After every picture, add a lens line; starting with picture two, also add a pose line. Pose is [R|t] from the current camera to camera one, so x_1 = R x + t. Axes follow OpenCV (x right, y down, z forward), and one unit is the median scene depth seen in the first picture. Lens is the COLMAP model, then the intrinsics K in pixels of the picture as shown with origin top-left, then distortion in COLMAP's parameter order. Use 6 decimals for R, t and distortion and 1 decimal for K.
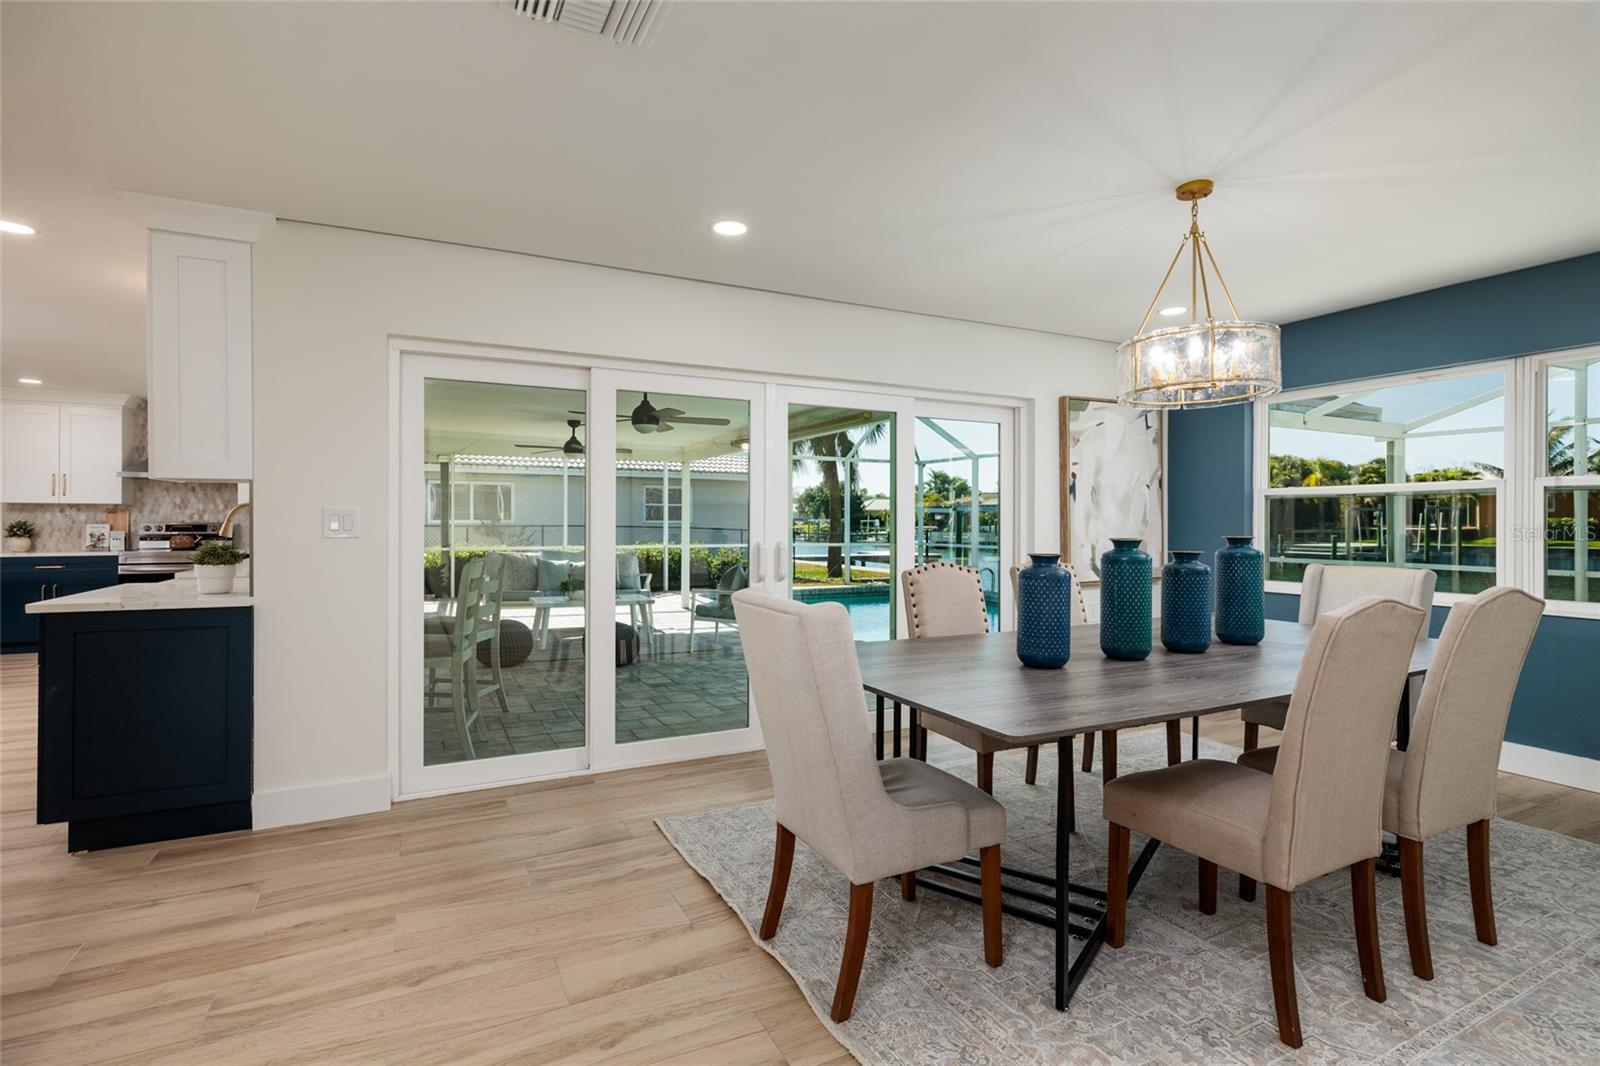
lens RADIAL K [[740.4, 0, 793.0], [0, 740.4, 524.3], [0, 0, 1]] dist [-0.001675, 0.000021]
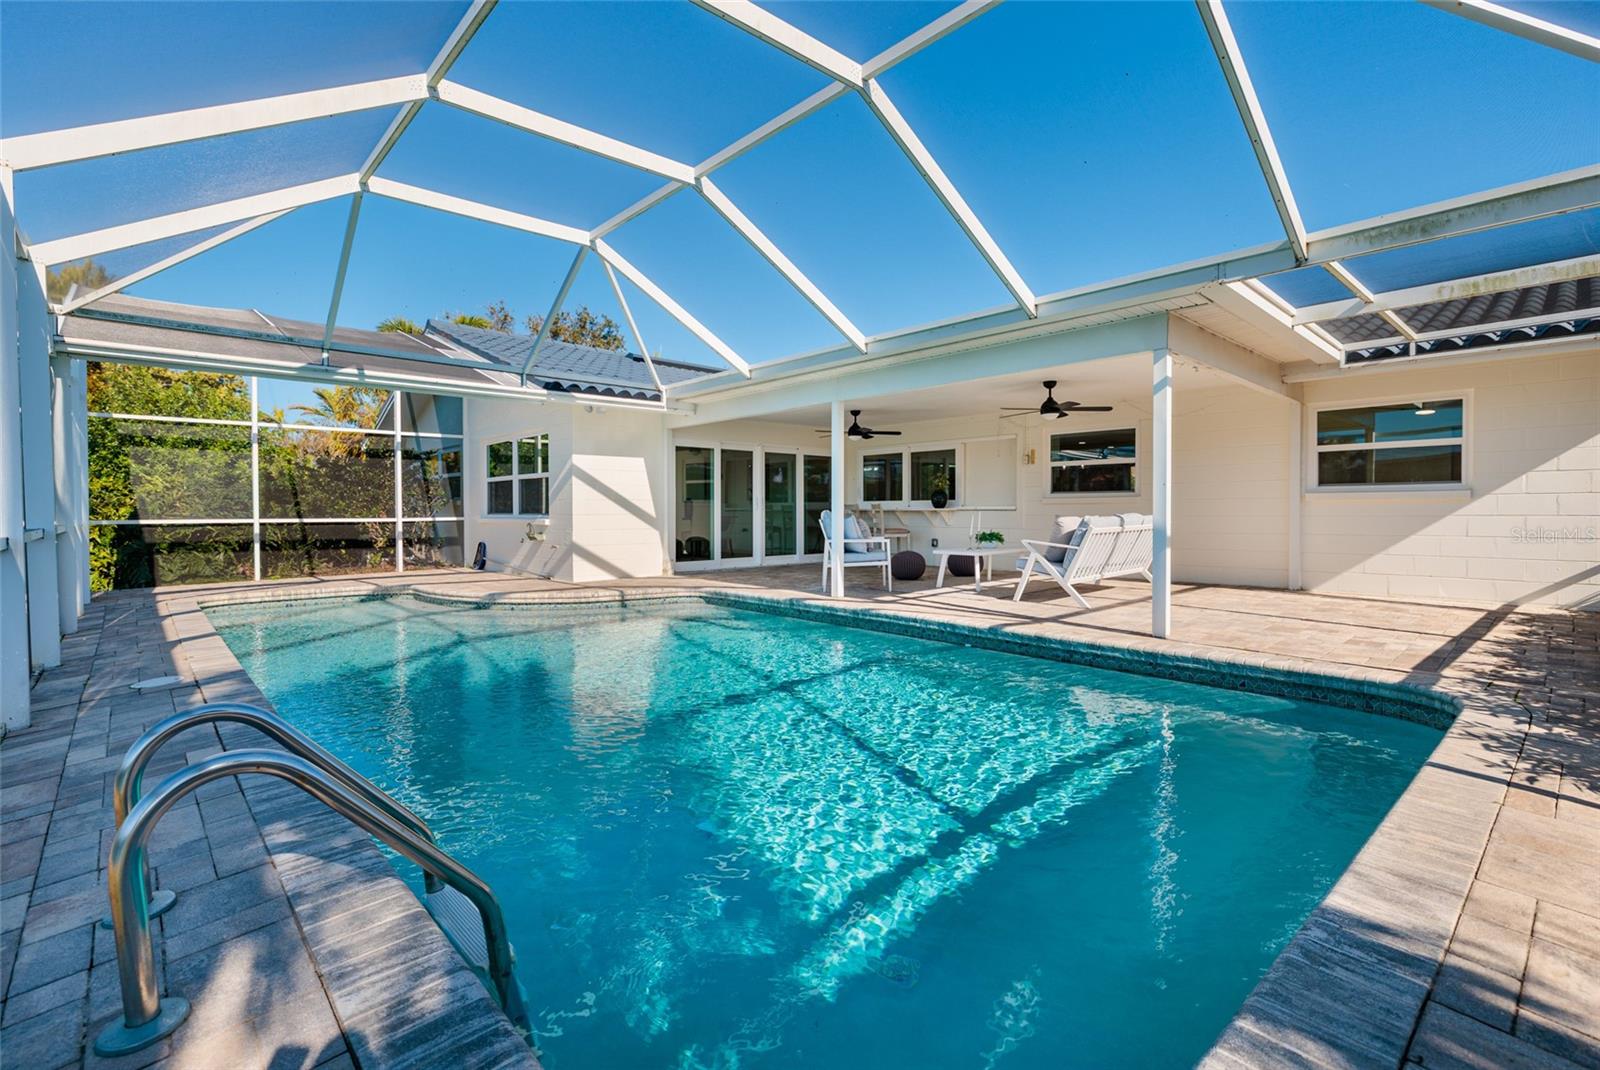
lens RADIAL K [[720.5, 0, 793.1], [0, 720.5, 524.8], [0, 0, 1]] dist [0.002375, 0.000103]
pose [[-0.961749, 0.005978, -0.273866, 0.353081], [0.000247, 0.999780, 0.020957, 0.040386], [0.273931, 0.020088, -0.961540, 2.102558]]
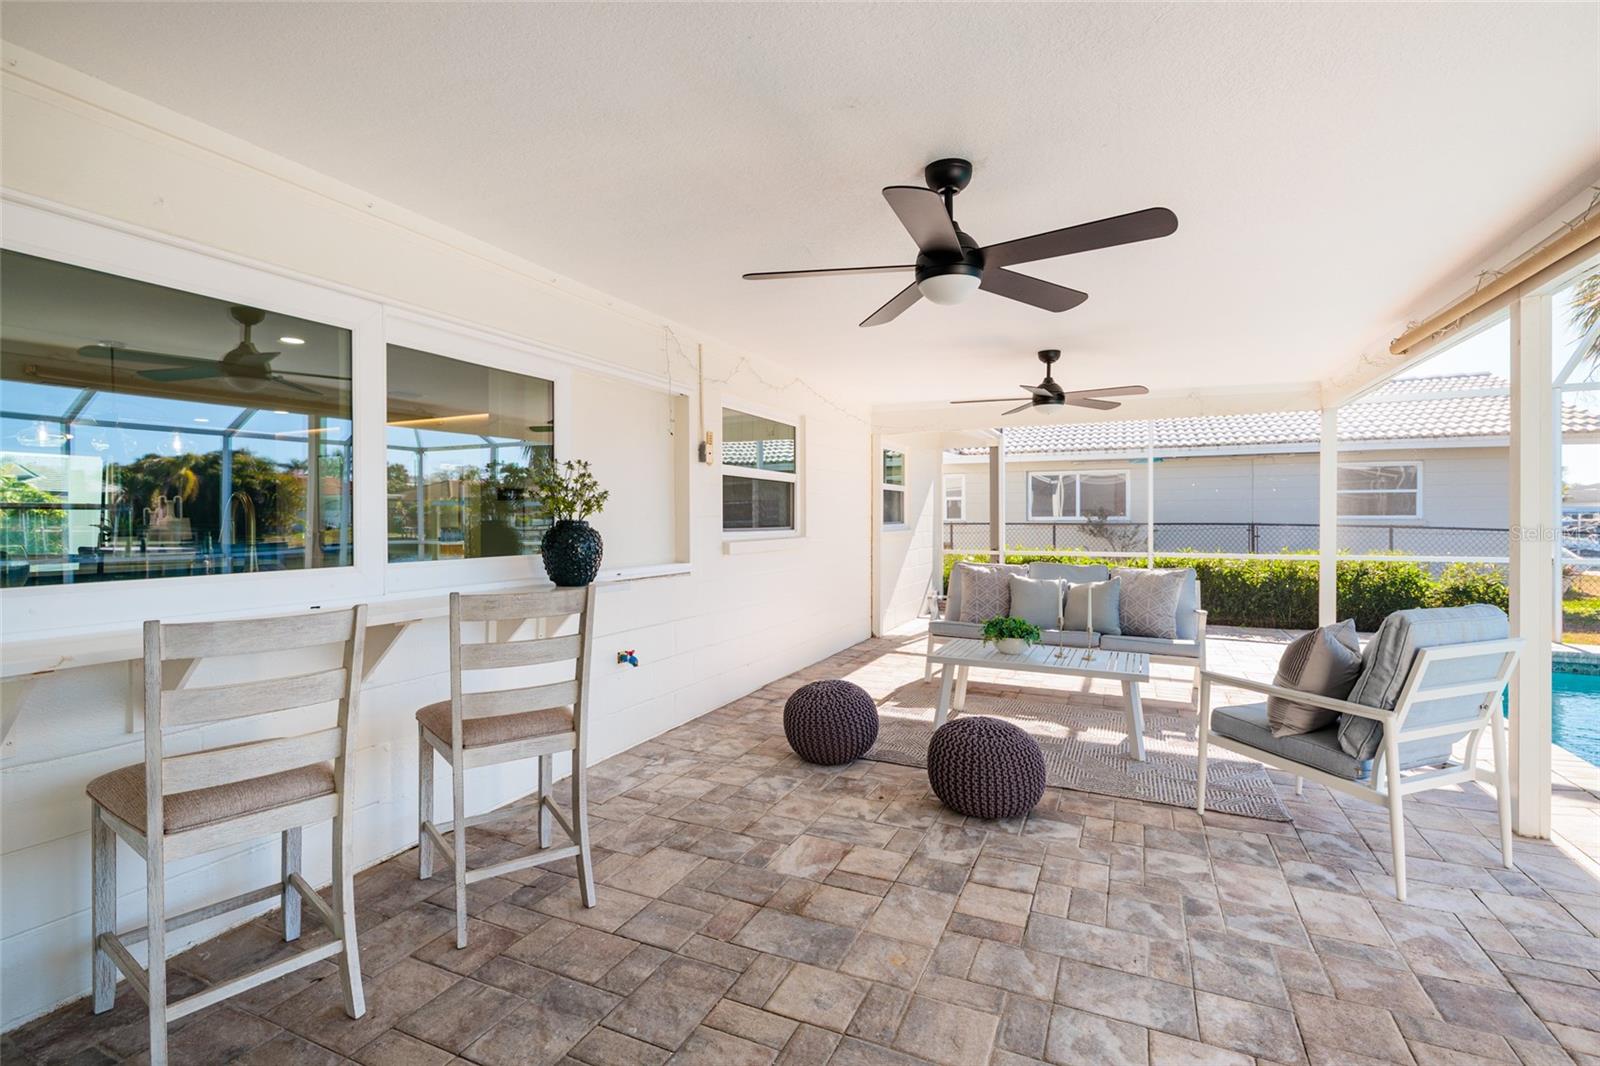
lens RADIAL K [[740.4, 0, 793.0], [0, 740.4, 524.3], [0, 0, 1]] dist [-0.001675, 0.000021]
pose [[0.626433, -0.000328, -0.779475, 0.054117], [0.003255, 0.999992, 0.002196, 0.000176], [0.779469, -0.003912, 0.626429, 0.516368]]
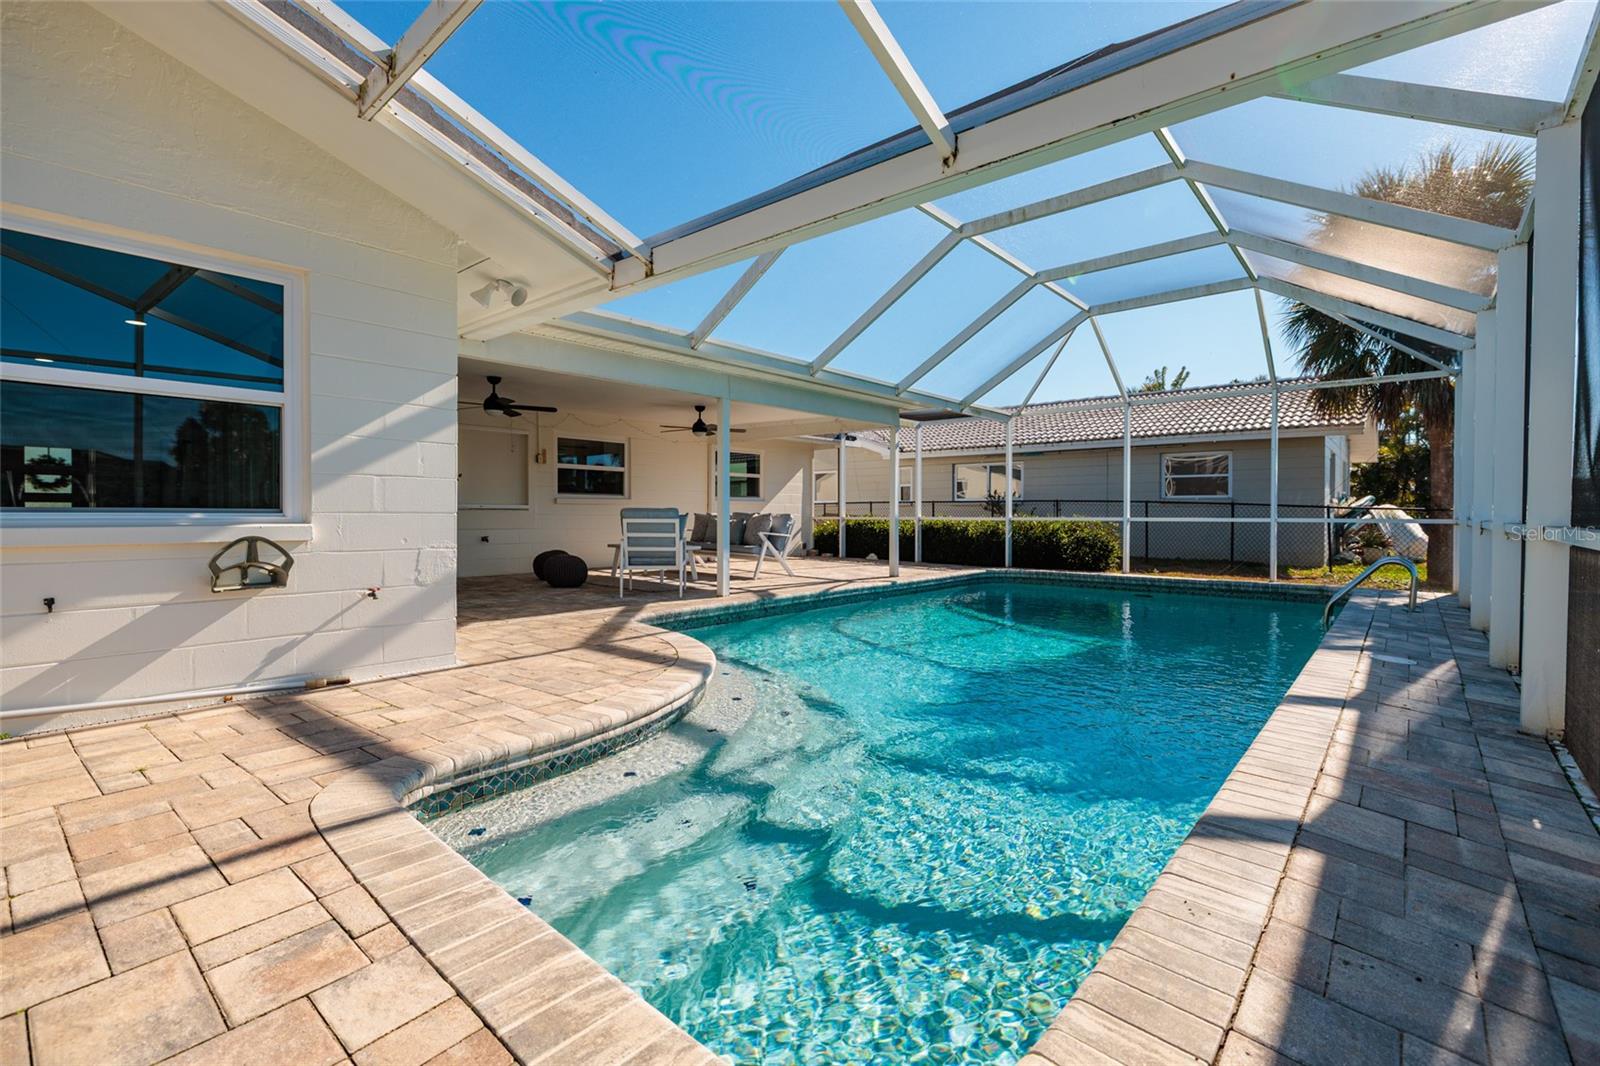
lens RADIAL K [[720.5, 0, 793.1], [0, 720.5, 522.8], [0, 0, 1]] dist [0.002375, 0.000103]
pose [[0.393913, 0.010420, -0.919089, 1.018931], [-0.003669, 0.999946, 0.009764, 0.051956], [0.919141, -0.000474, 0.393929, 0.756881]]
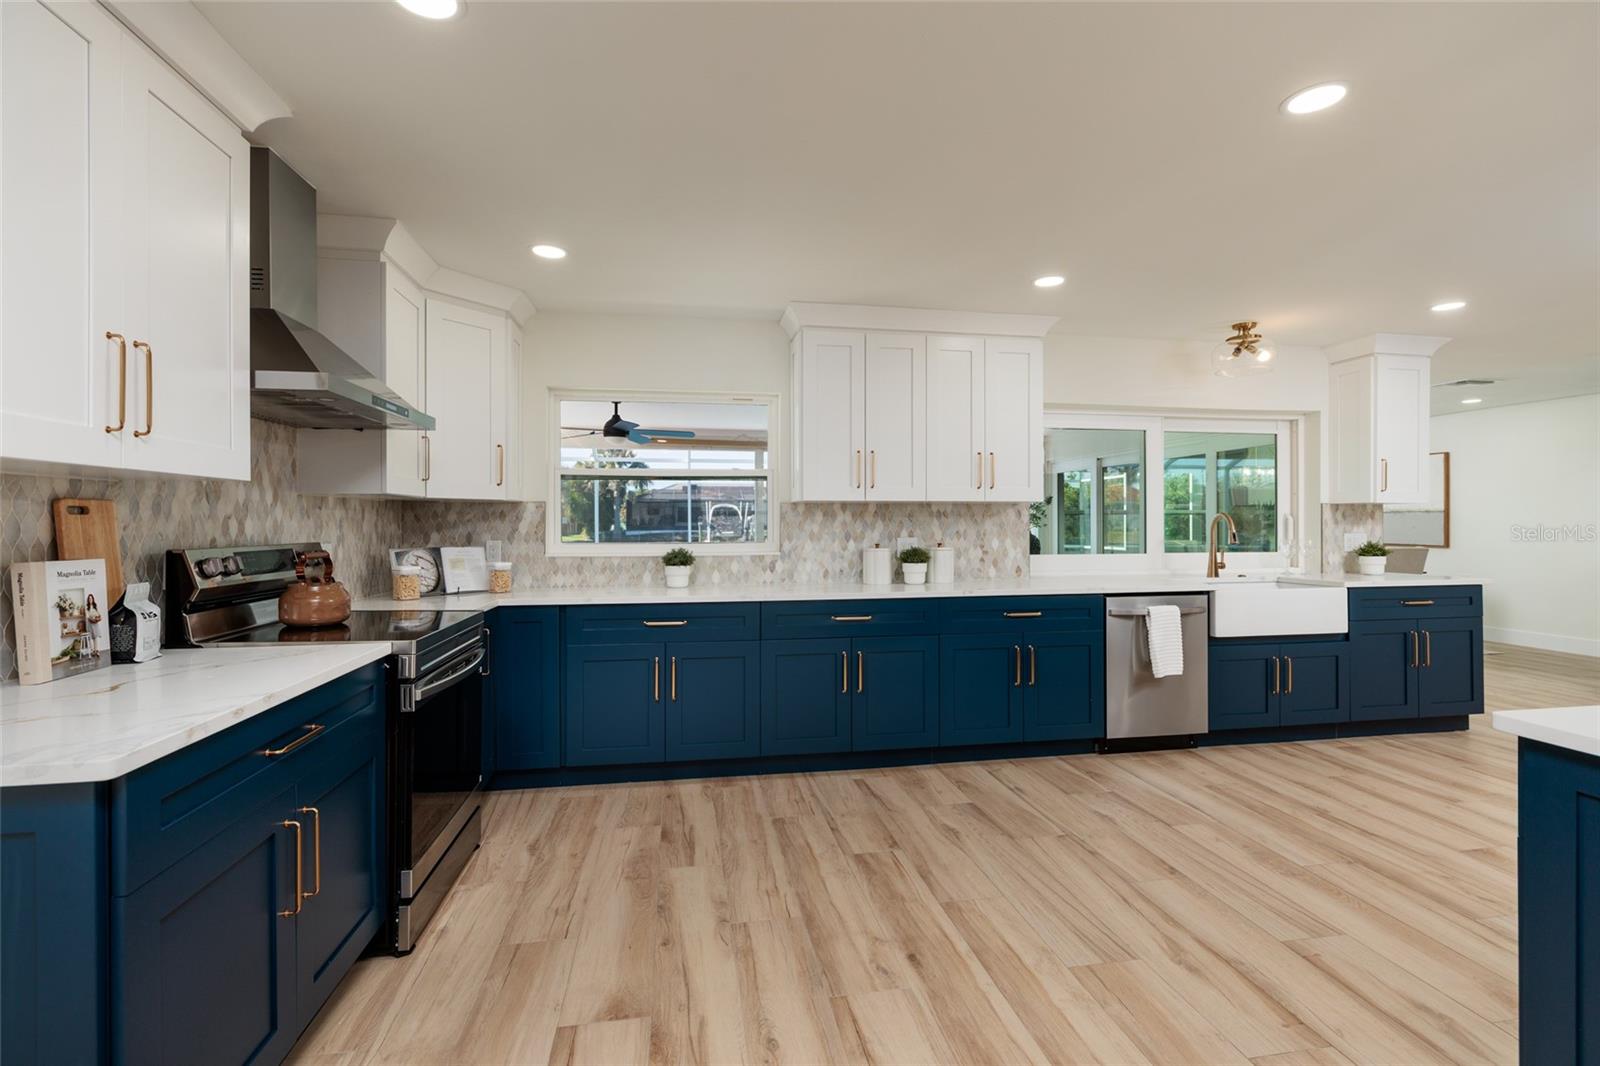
lens RADIAL K [[720.5, 0, 793.1], [0, 720.5, 522.8], [0, 0, 1]] dist [0.002375, 0.000103]
pose [[0.280255, -0.000617, 0.959925, -1.072645], [0.007902, 0.999967, -0.001664, -0.009502], [-0.959893, 0.008052, 0.280251, 0.701836]]
